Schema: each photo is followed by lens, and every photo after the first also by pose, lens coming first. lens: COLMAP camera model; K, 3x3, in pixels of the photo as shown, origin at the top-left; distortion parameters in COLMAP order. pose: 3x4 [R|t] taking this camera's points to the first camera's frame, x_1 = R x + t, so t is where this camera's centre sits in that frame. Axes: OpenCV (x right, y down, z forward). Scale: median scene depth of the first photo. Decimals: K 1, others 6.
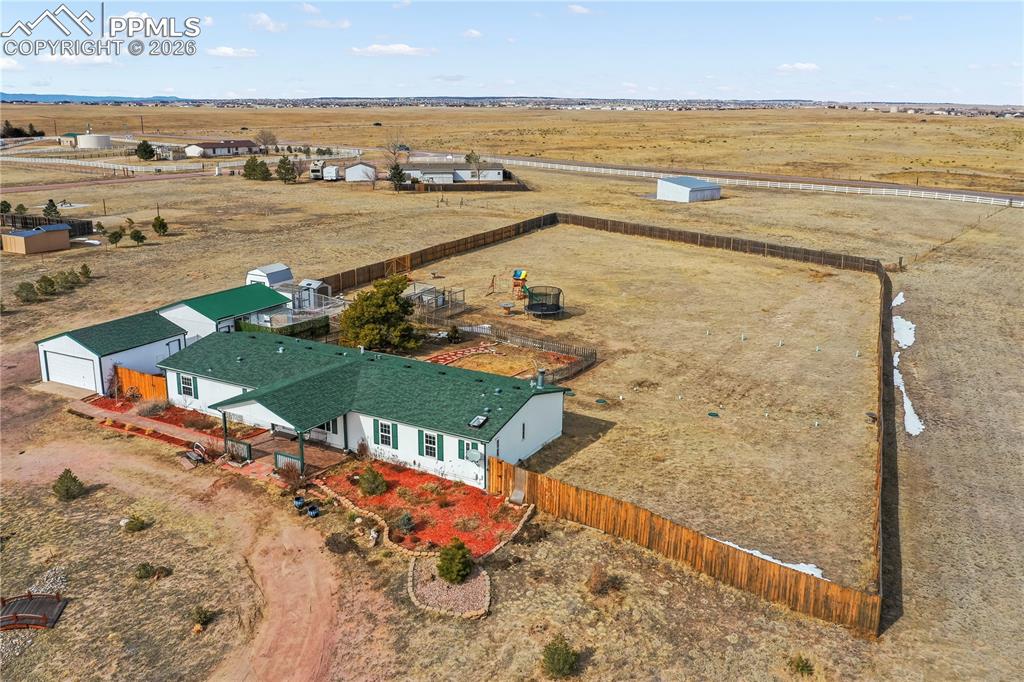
lens RADIAL K [[819.7, 0, 512.0], [0, 819.7, 341.0], [0, 0, 1]] dist [-0.006233, 0.003839]
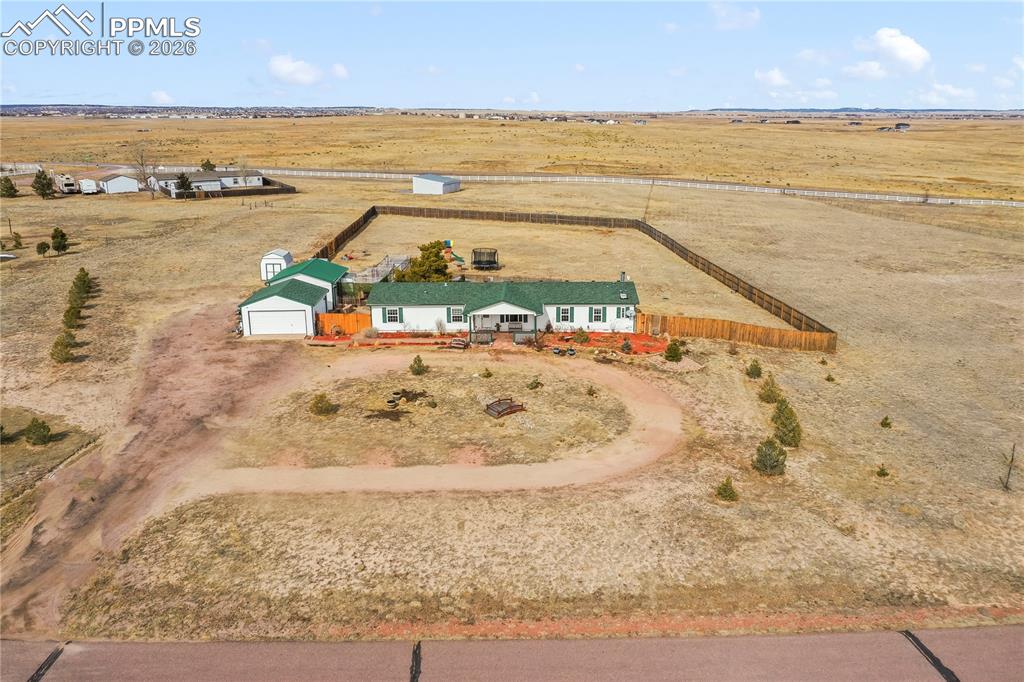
lens RADIAL K [[819.7, 0, 512.0], [0, 819.7, 341.0], [0, 0, 1]] dist [-0.006233, 0.003839]
pose [[0.872149, -0.136808, 0.469723, -0.897090], [0.140341, 0.989716, 0.027681, 0.088963], [-0.468679, 0.041779, 0.882380, -0.381507]]
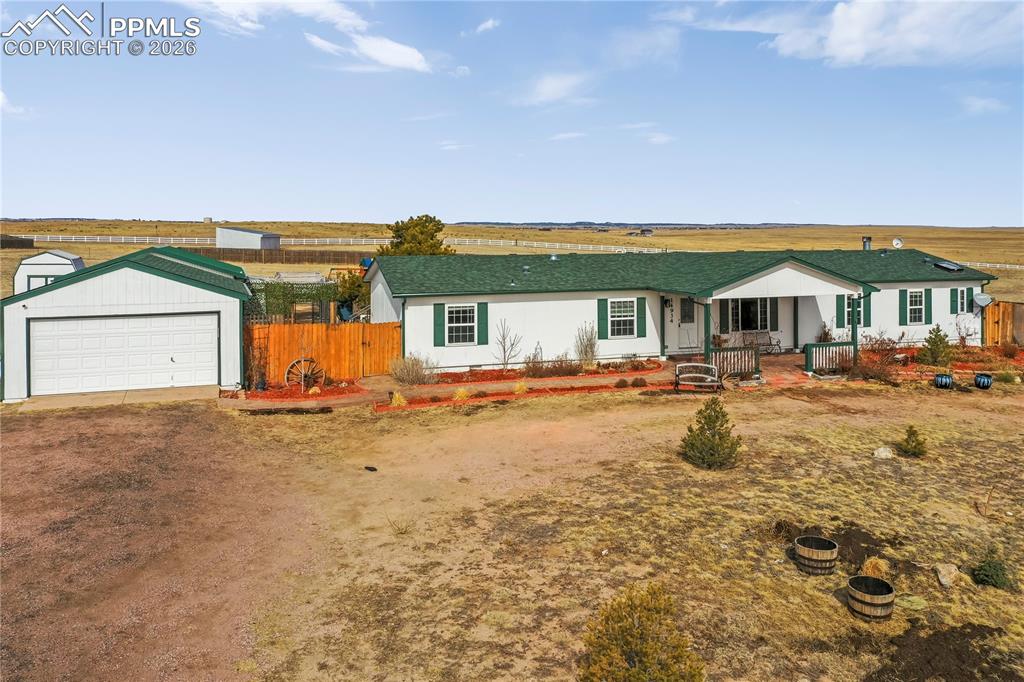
lens RADIAL K [[843.9, 0, 516.1], [0, 843.9, 241.5], [0, 0, 1]] dist [0.001328, 0.003328]
pose [[0.683314, -0.014520, 0.729980, -0.771599], [0.204532, 0.963578, -0.172290, 0.104804], [-0.700891, 0.267032, 0.661396, 0.589690]]
